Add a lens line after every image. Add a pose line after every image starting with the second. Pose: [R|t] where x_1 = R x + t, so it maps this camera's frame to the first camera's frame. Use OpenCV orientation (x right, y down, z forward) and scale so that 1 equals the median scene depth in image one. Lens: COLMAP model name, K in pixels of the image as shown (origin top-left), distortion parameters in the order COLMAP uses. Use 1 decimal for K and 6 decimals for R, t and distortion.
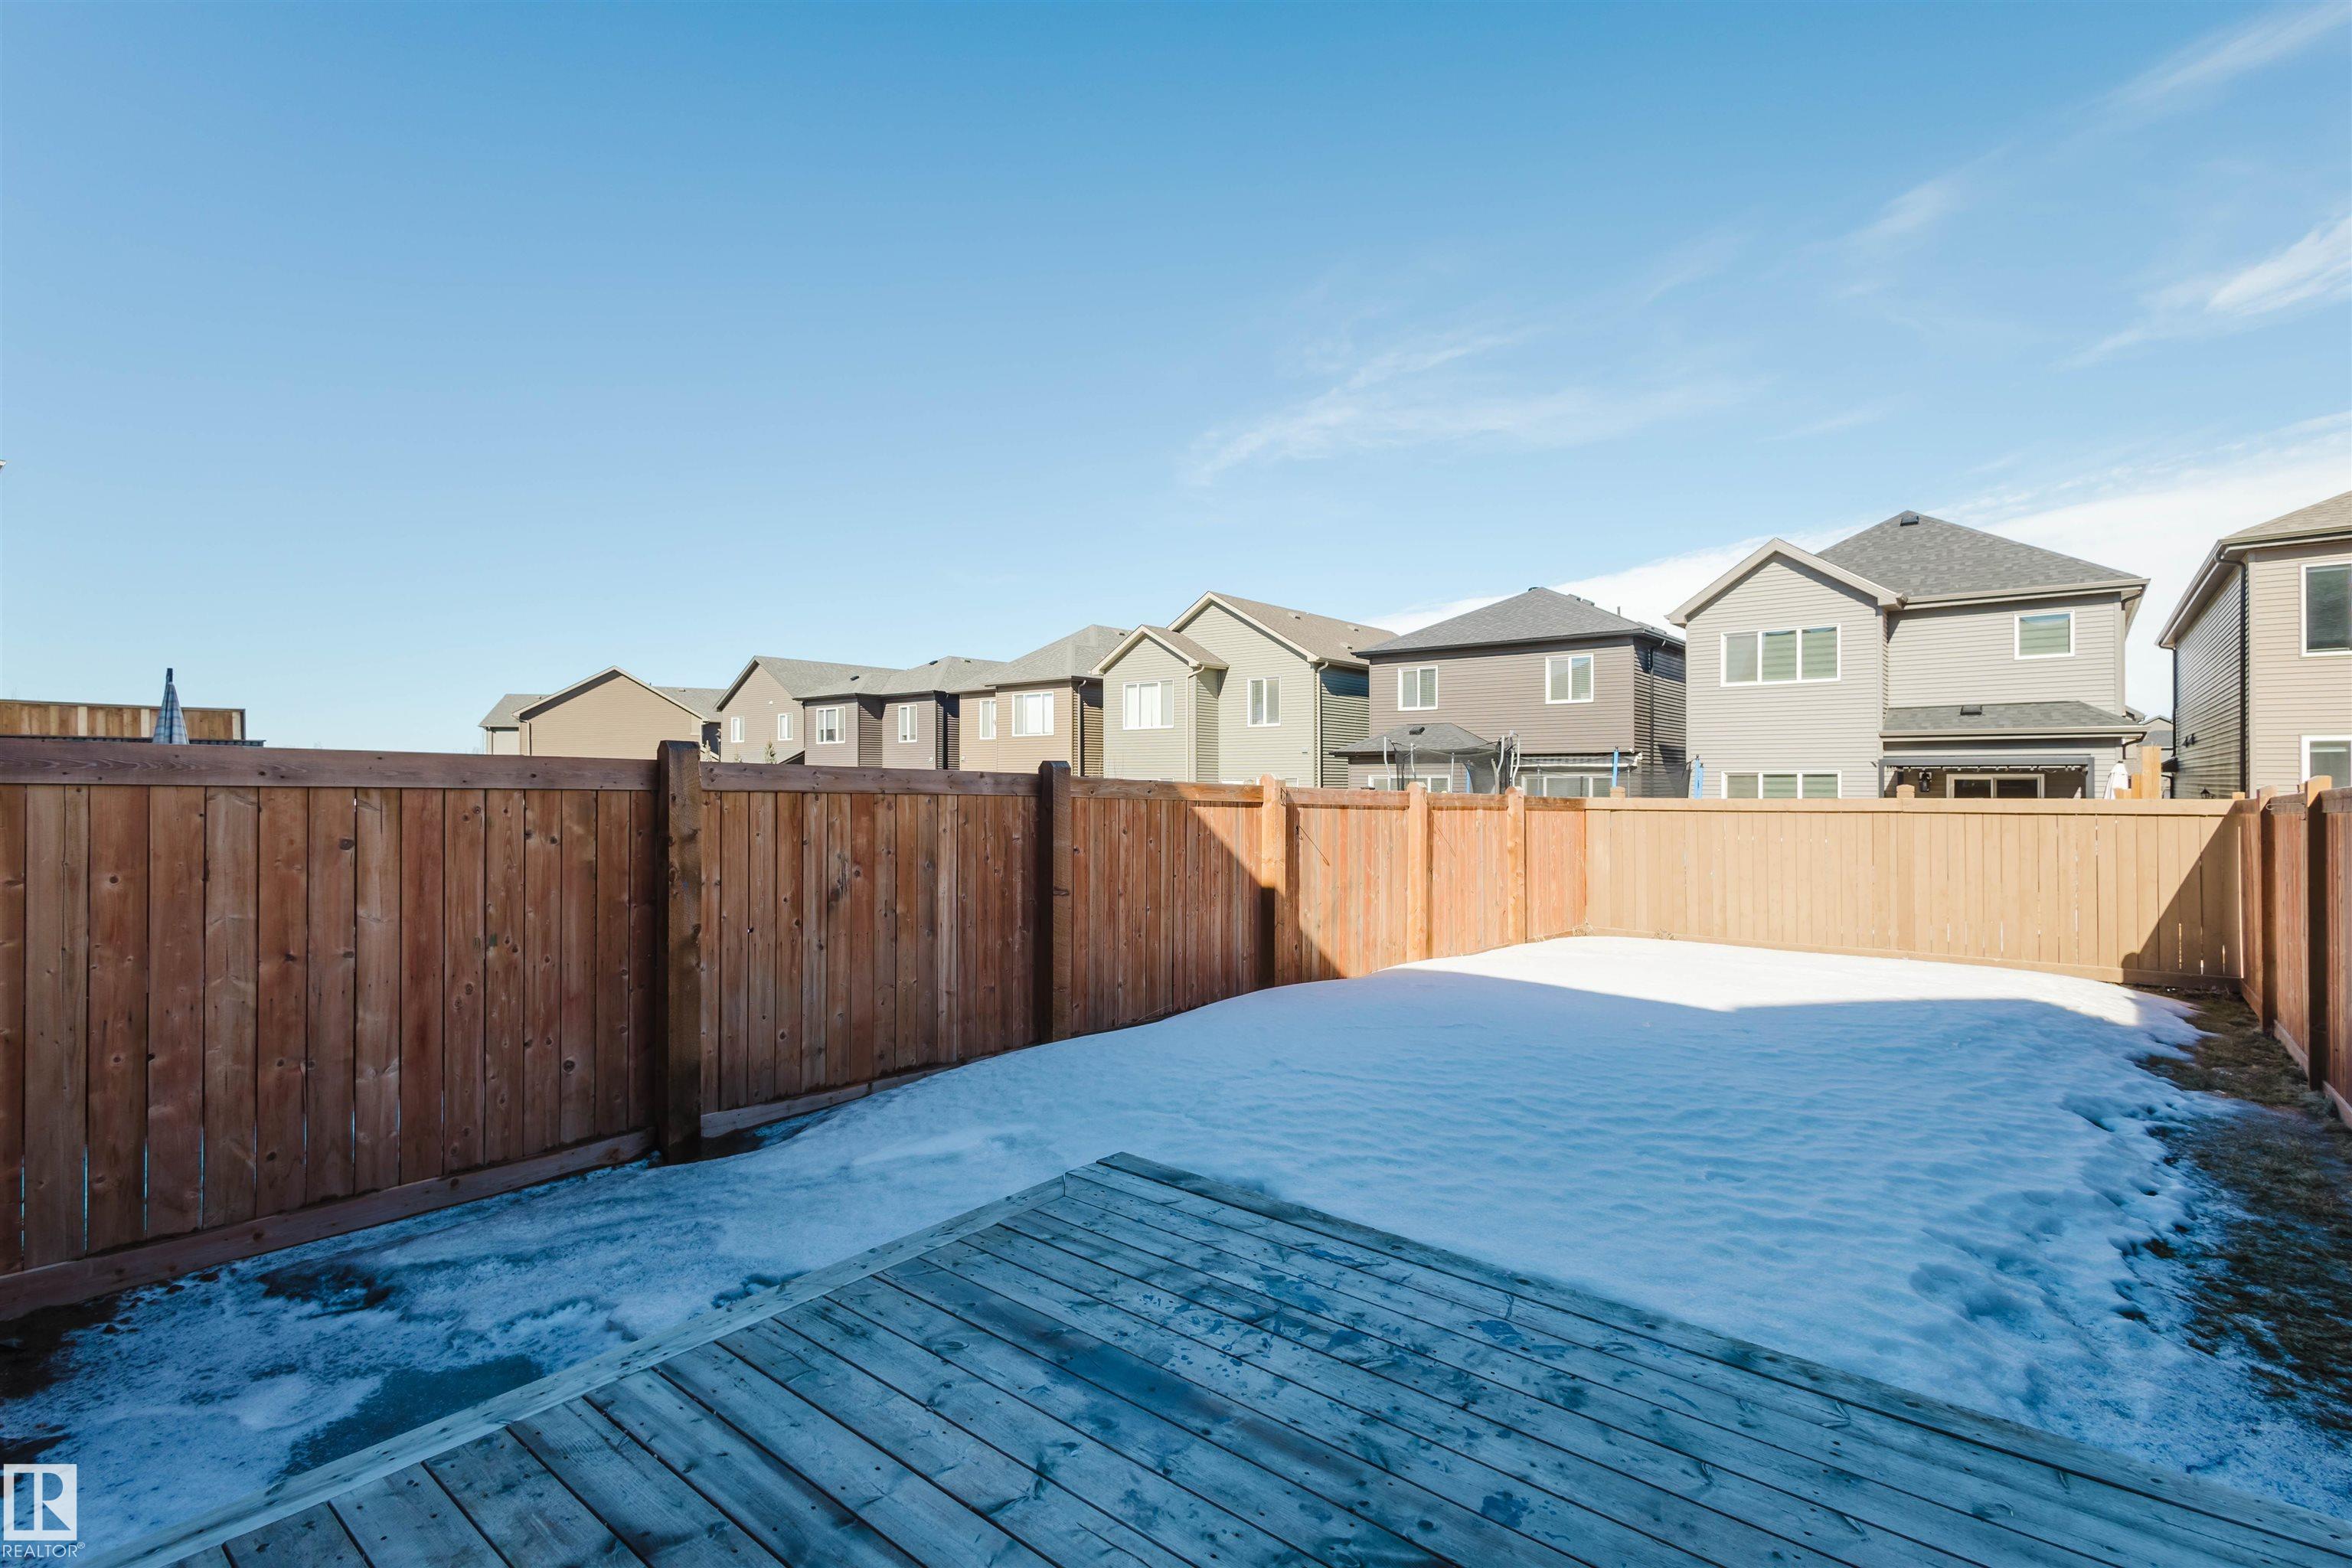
lens RADIAL K [[1081.5, 0, 1174.6], [0, 1081.5, 774.7], [0, 0, 1]] dist [0.013305, -0.003757]
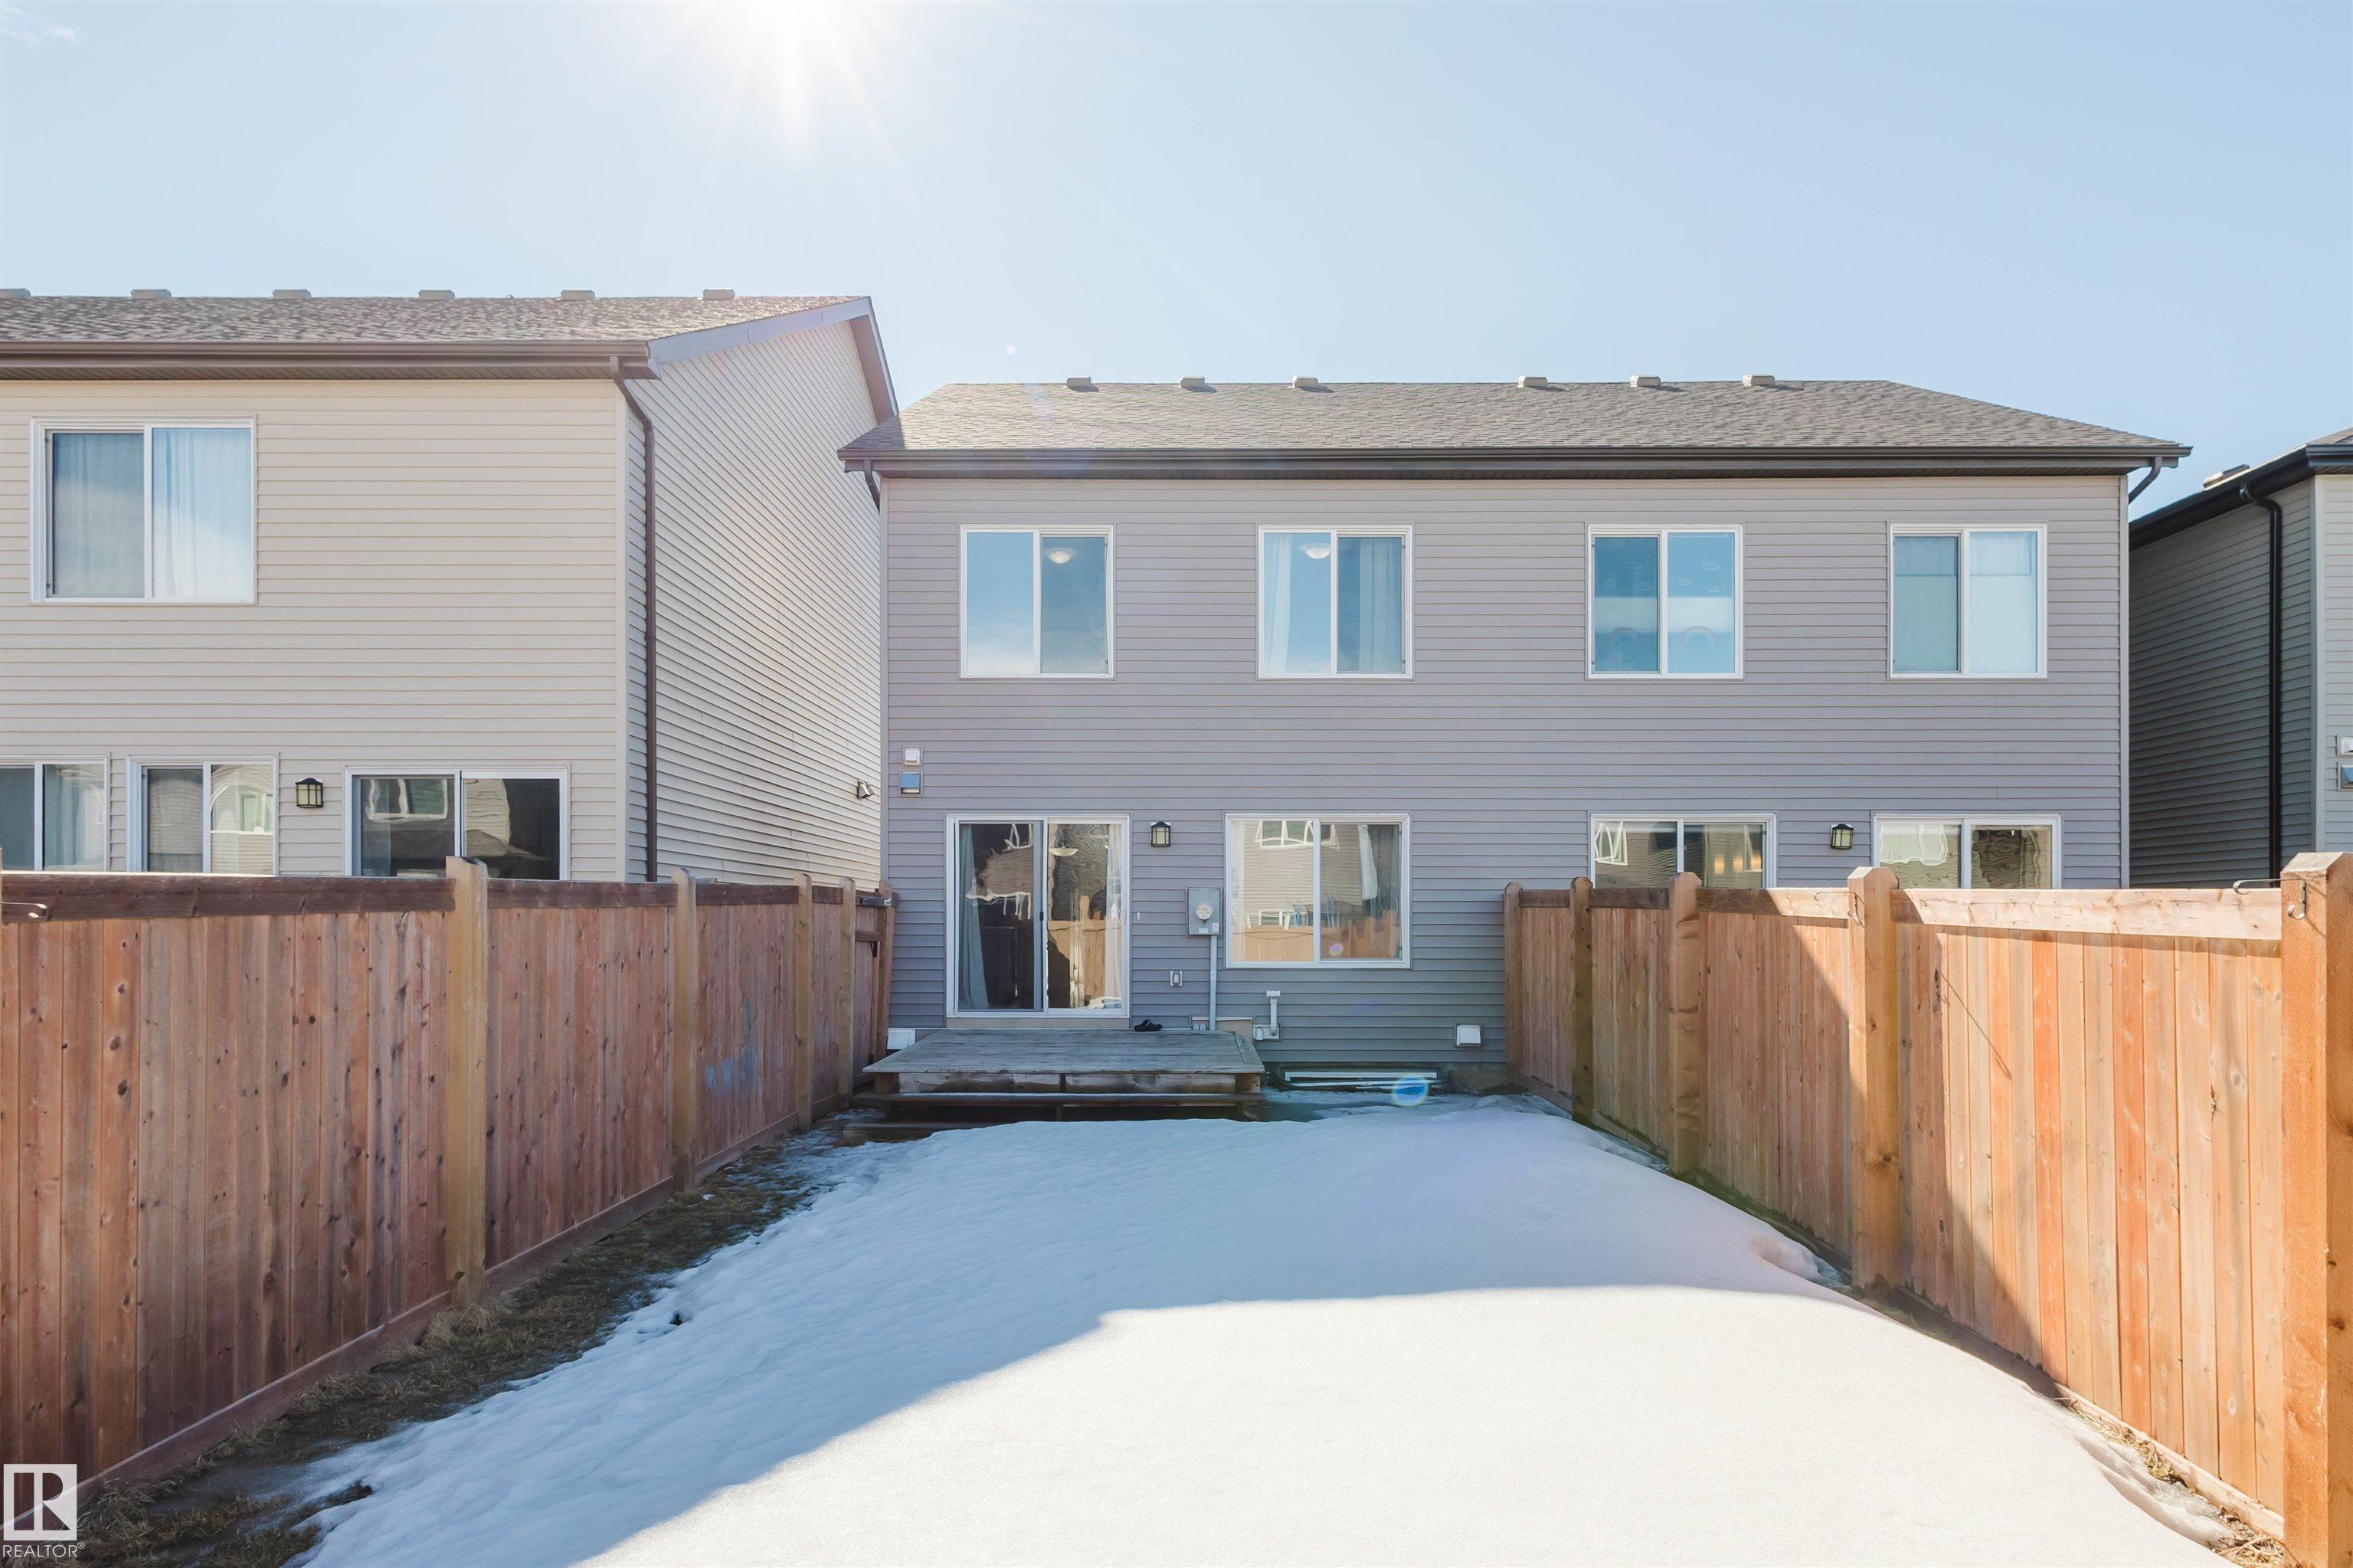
lens RADIAL K [[1312.8, 0, 1223.4], [0, 1312.8, 921.2], [0, 0, 1]] dist [0.006021, 0.001290]
pose [[-0.754341, -0.003483, -0.656474, 1.465862], [0.002155, 0.999967, -0.007781, 0.057686], [0.656479, -0.007284, -0.754309, 2.466685]]
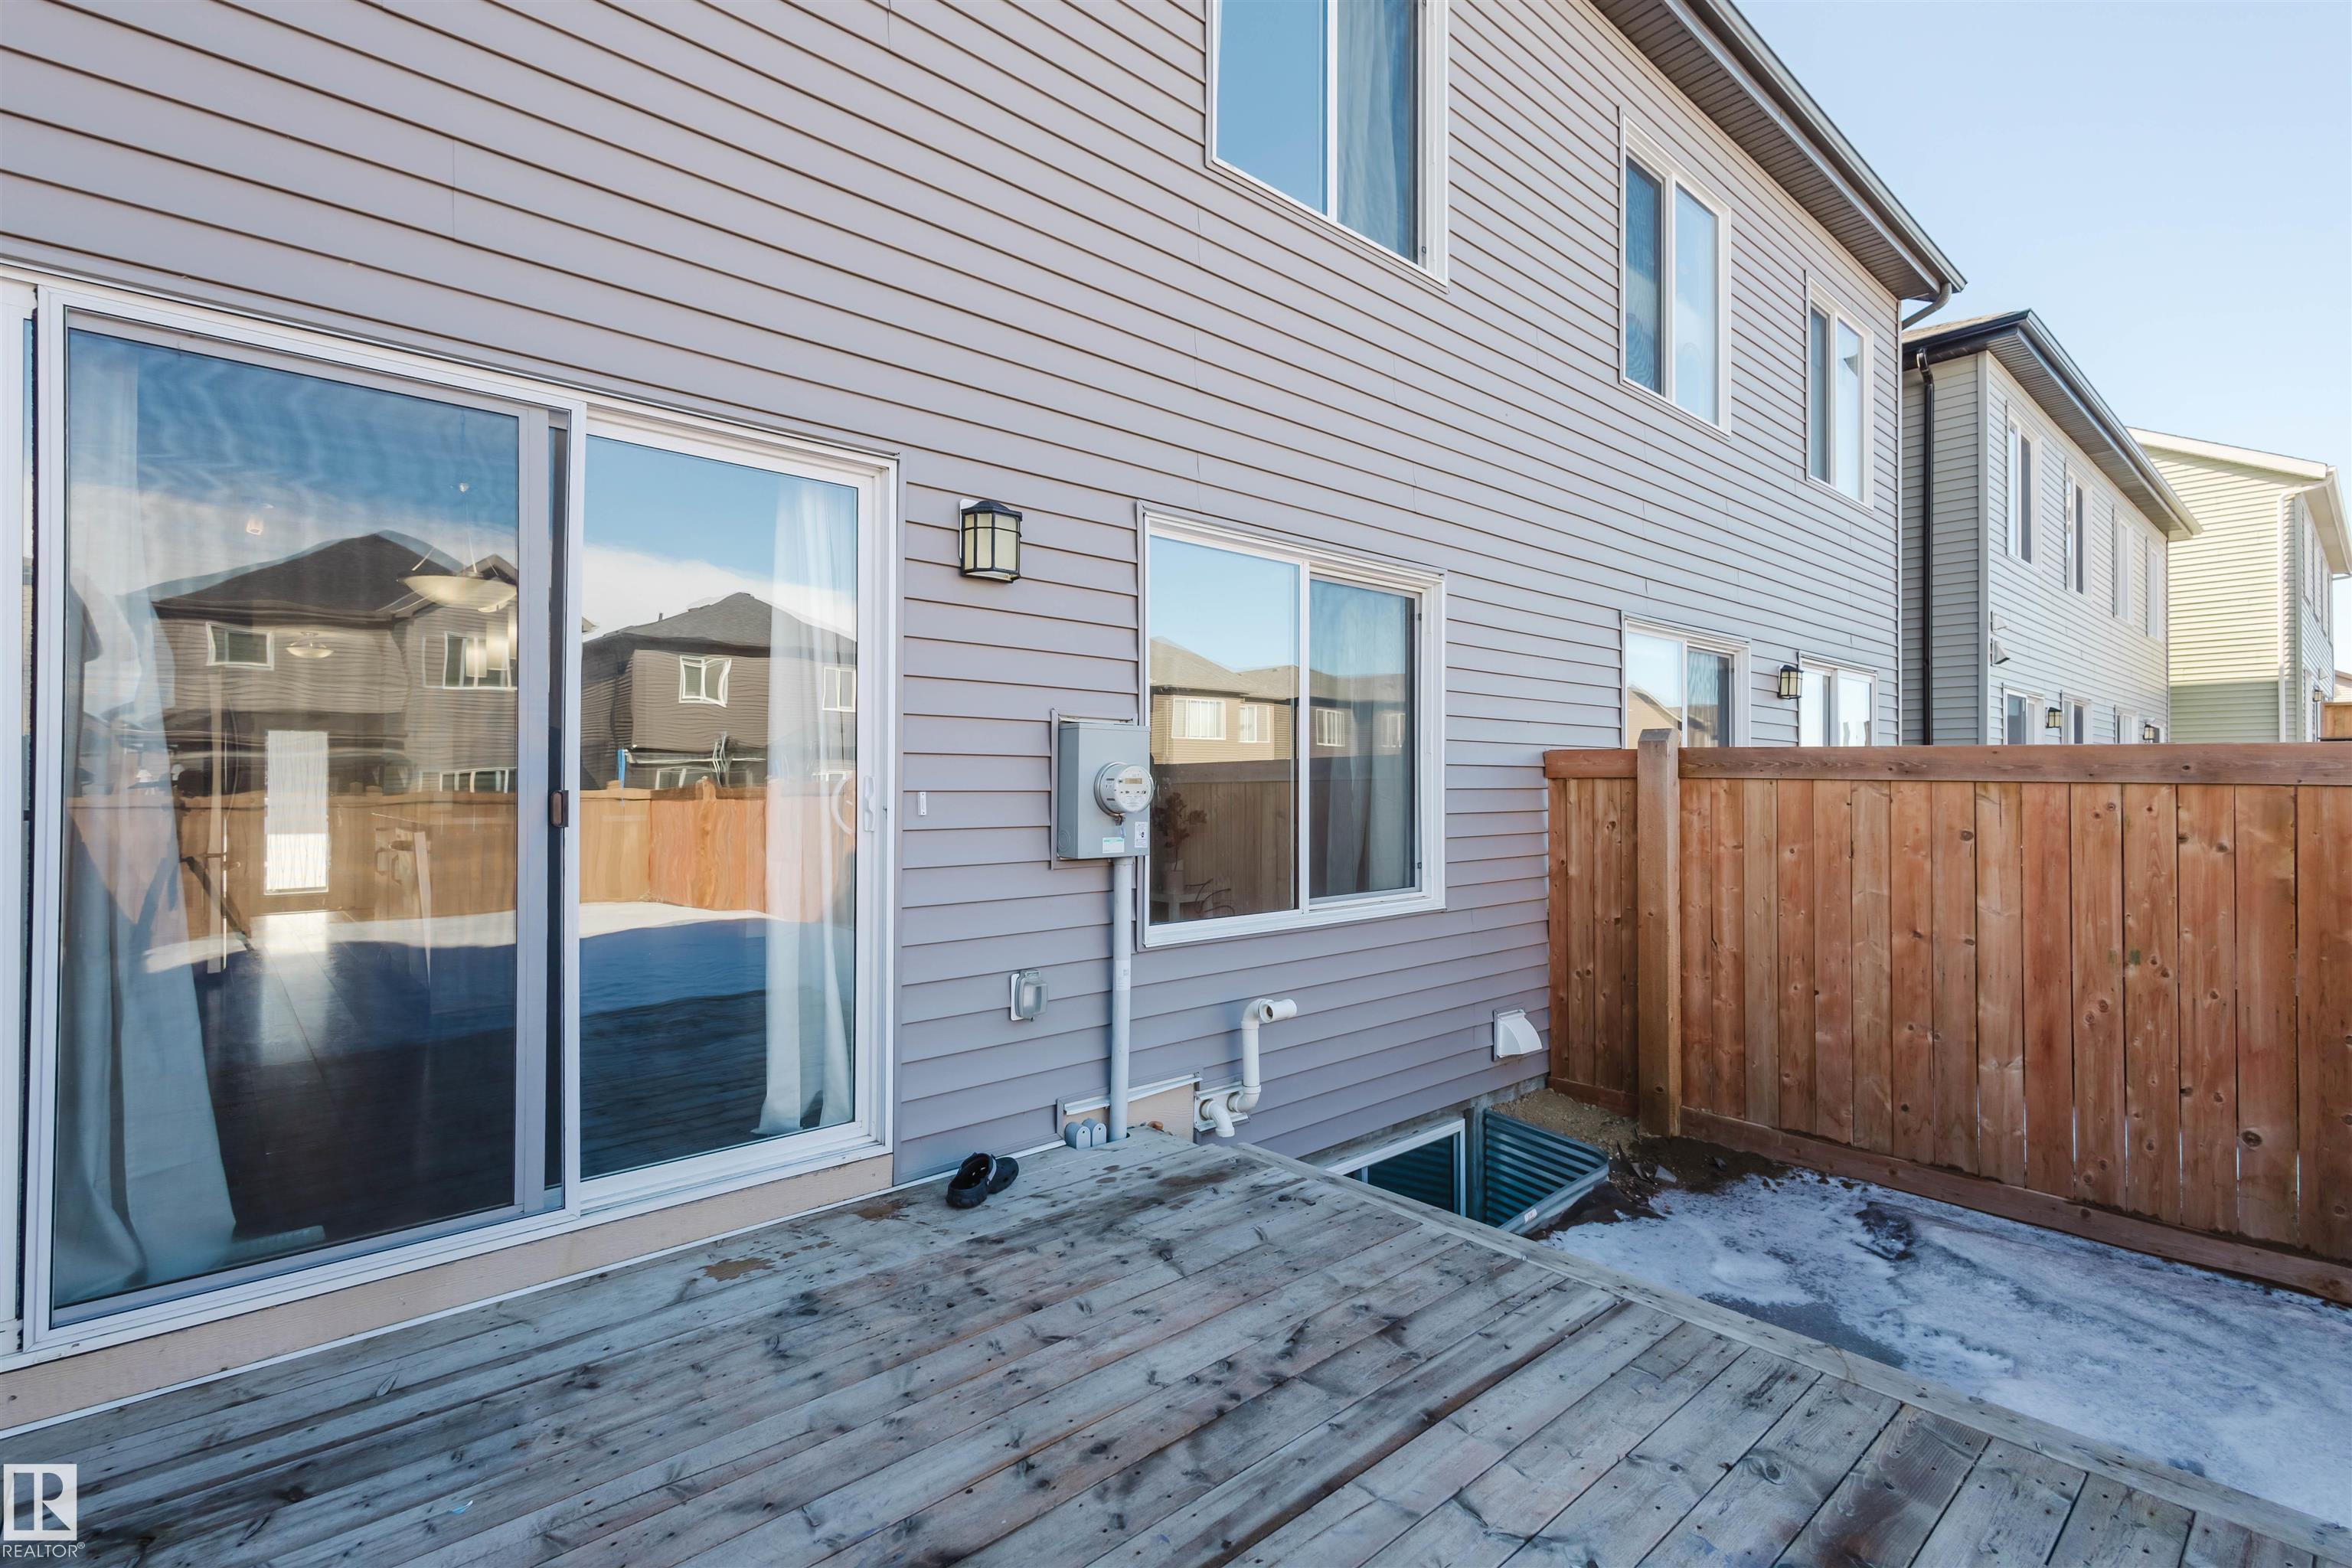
lens RADIAL K [[1081.5, 0, 1173.9], [0, 1081.5, 779.6], [0, 0, 1]] dist [0.013305, -0.003757]
pose [[-0.156647, -0.005042, -0.987642, 0.352361], [0.004599, 0.999972, -0.005834, 0.011495], [0.987644, -0.005456, -0.156619, 0.374463]]
